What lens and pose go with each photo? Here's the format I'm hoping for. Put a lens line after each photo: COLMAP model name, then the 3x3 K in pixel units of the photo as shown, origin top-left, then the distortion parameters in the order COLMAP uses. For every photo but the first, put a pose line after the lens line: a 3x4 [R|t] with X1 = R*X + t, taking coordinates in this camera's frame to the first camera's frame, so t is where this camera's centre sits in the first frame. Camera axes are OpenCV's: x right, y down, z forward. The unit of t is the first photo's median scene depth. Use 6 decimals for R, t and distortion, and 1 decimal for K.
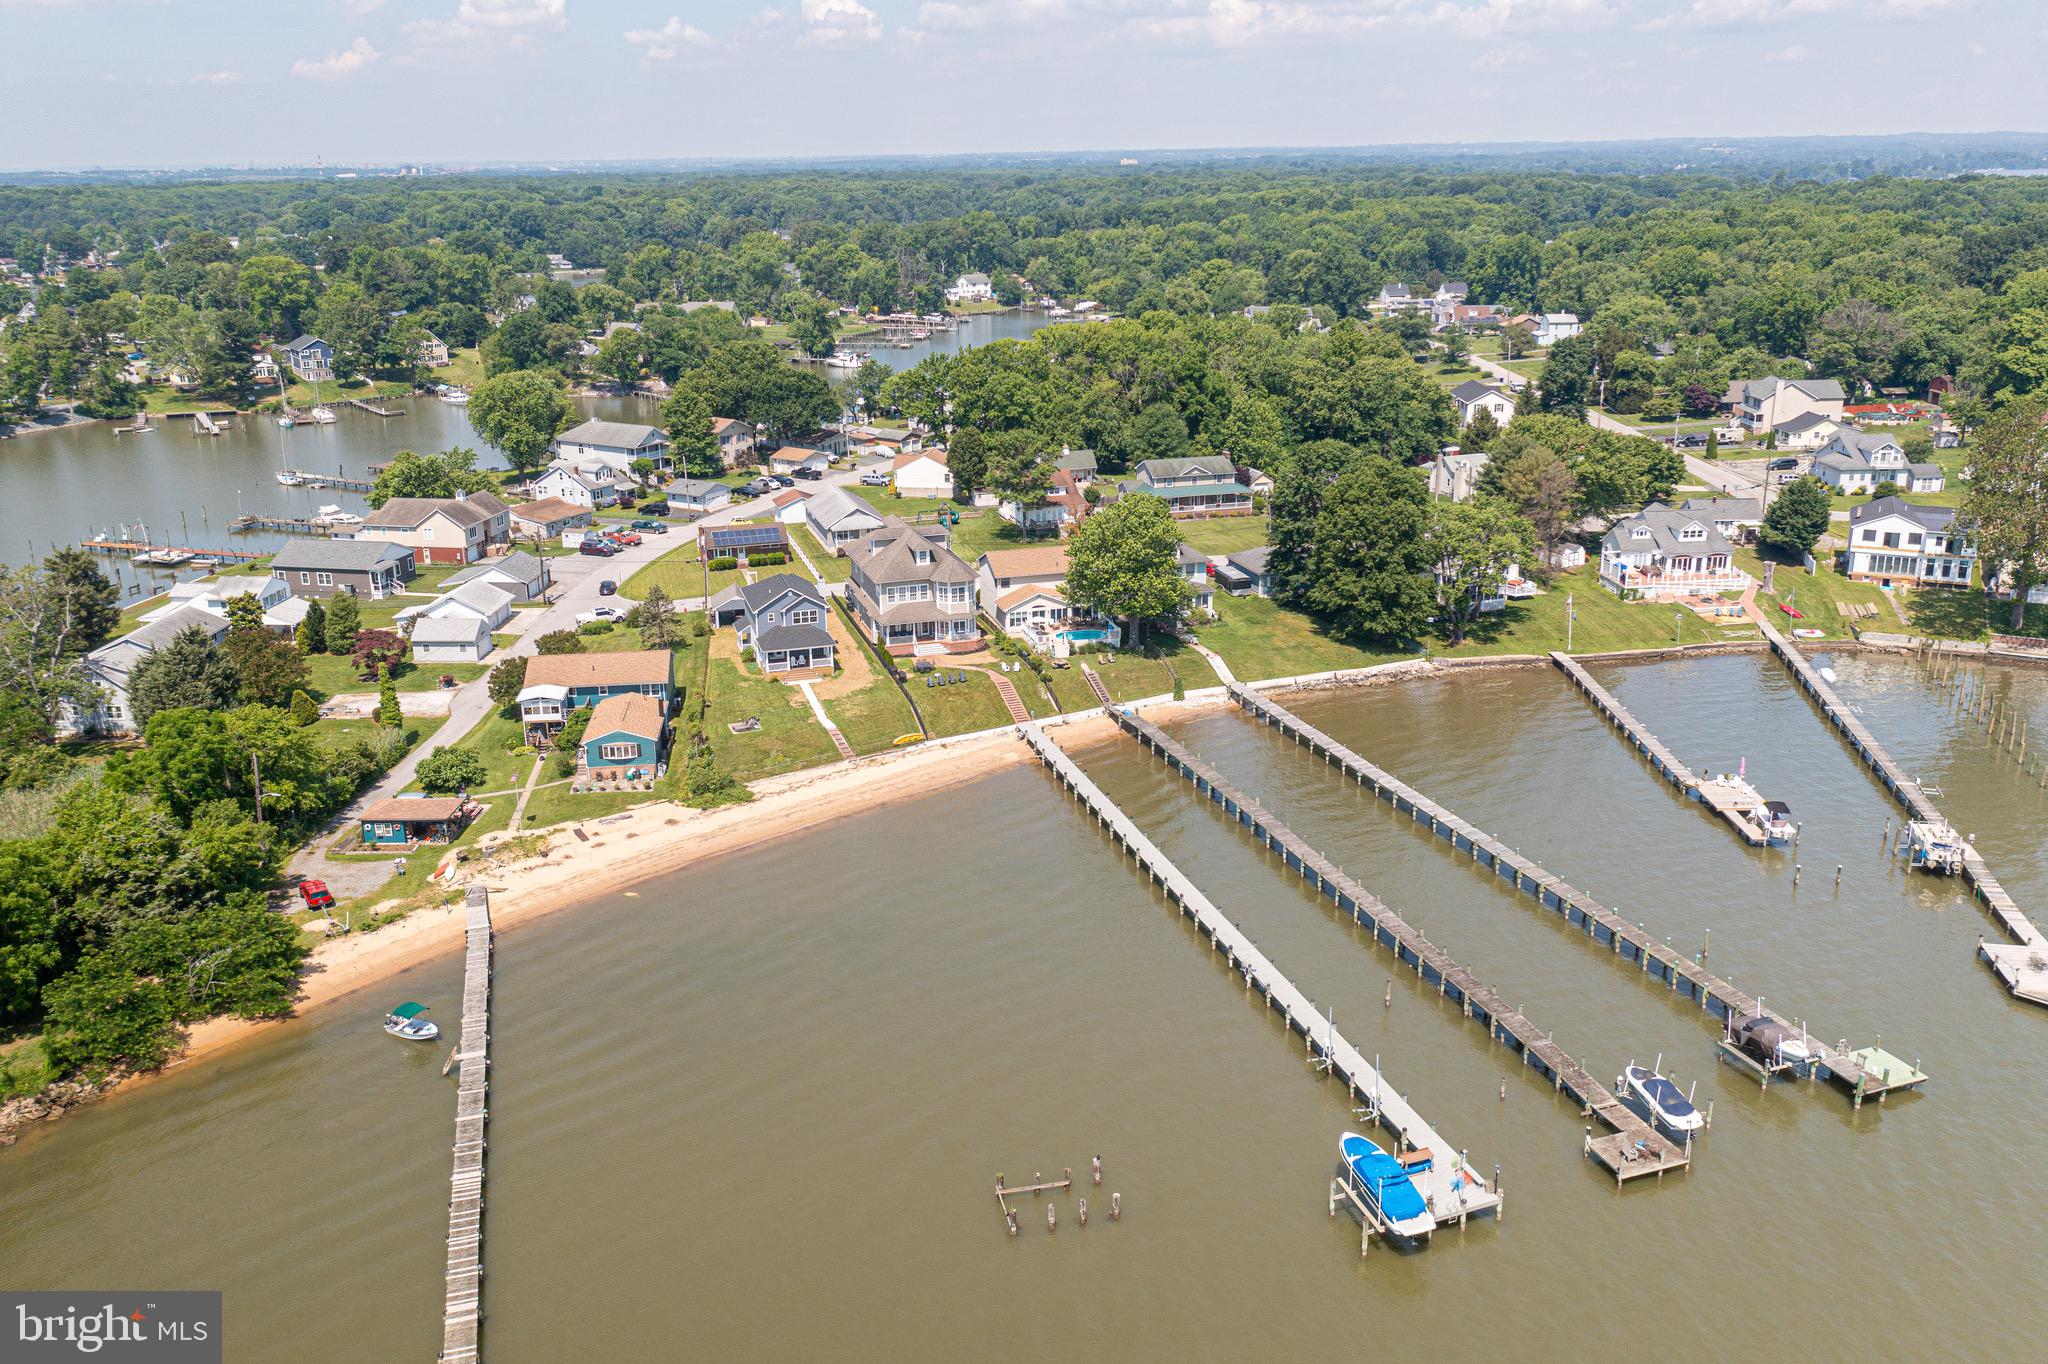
lens RADIAL K [[1622.3, 0, 1025.1], [0, 1622.3, 667.2], [0, 0, 1]] dist [-0.015080, 0.007759]
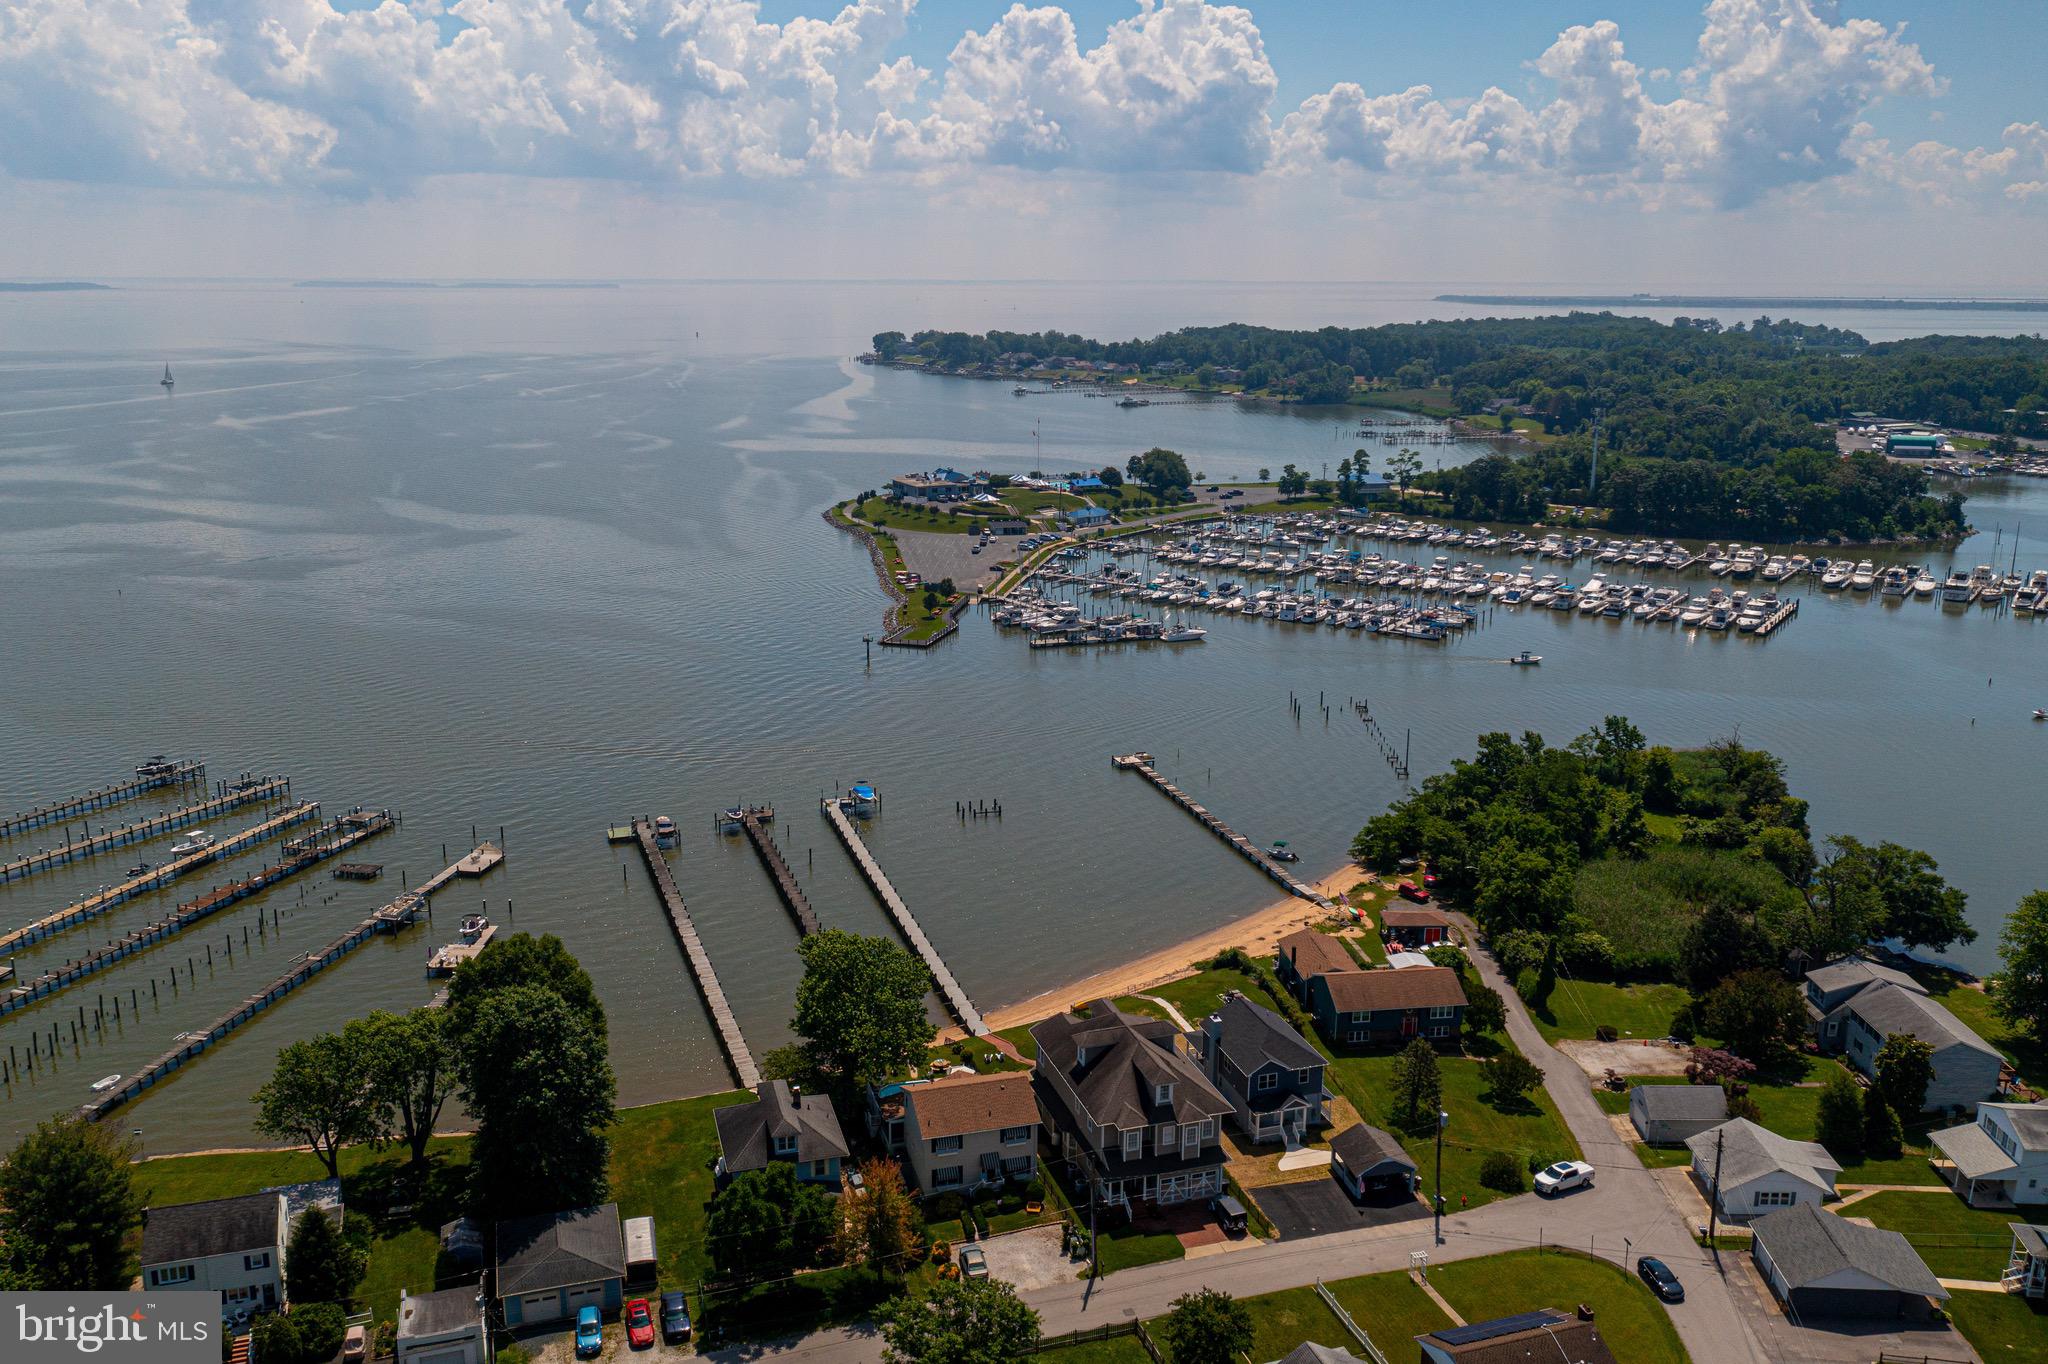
lens RADIAL K [[1622.3, 0, 1049.4], [0, 1622.3, 718.9], [0, 0, 1]] dist [-0.015080, 0.007759]
pose [[-0.999783, 0.015381, -0.014016, -0.029418], [0.005627, 0.848262, 0.529547, -0.643710], [0.020035, 0.529354, -0.848165, 1.652616]]
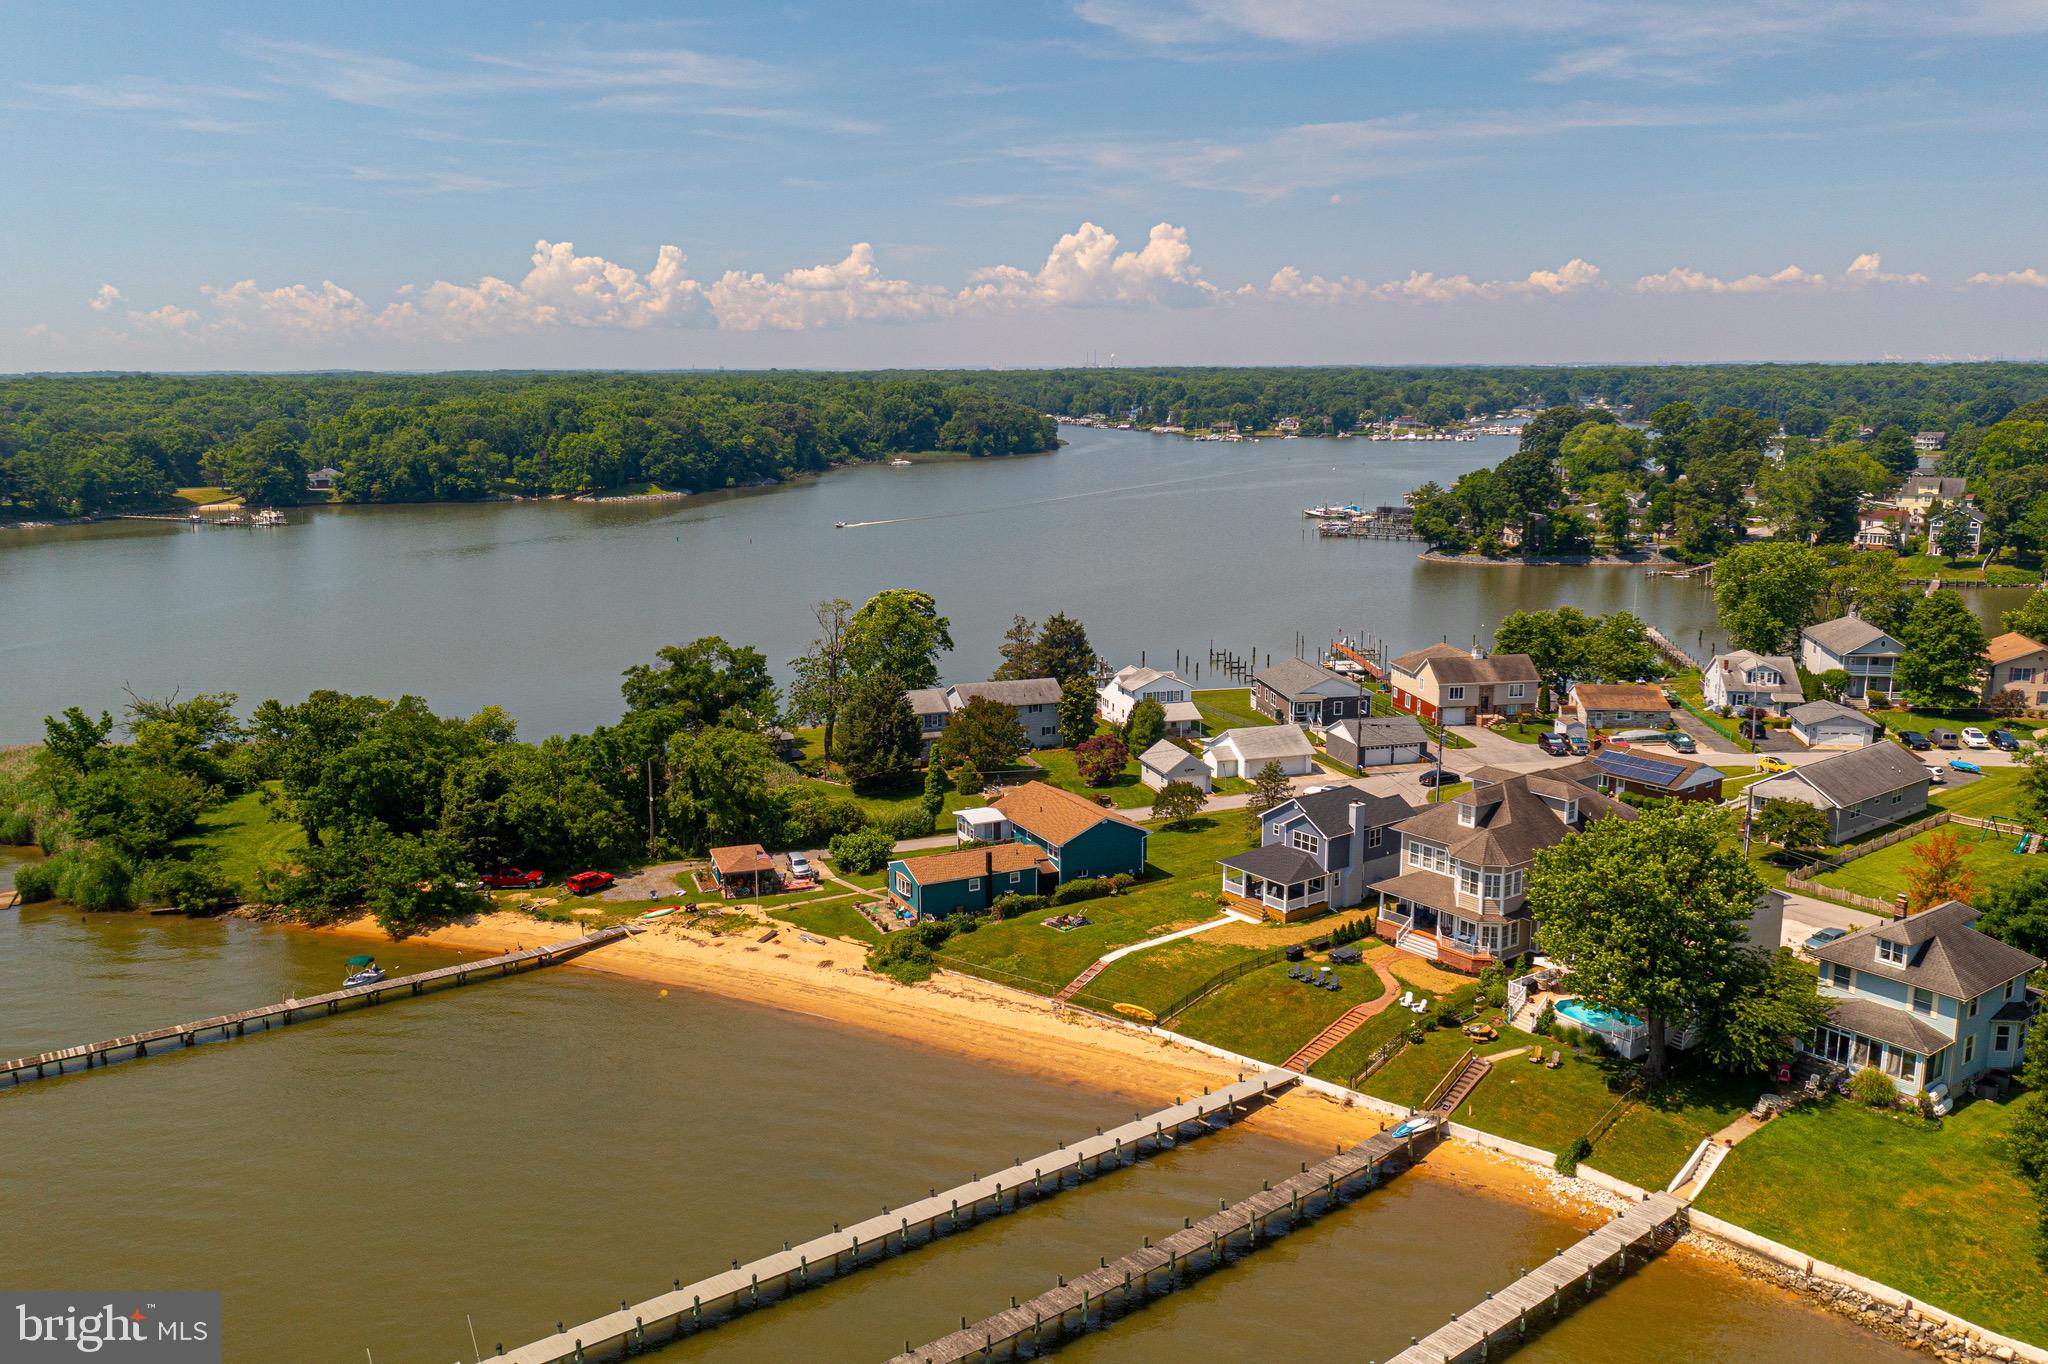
lens RADIAL K [[1622.3, 0, 1021.6], [0, 1622.3, 680.4], [0, 0, 1]] dist [-0.015080, 0.007759]
pose [[0.331847, 0.188679, -0.924271, 0.495084], [-0.277610, 0.955938, 0.095471, -0.136442], [0.901560, 0.224906, 0.369605, 0.582585]]
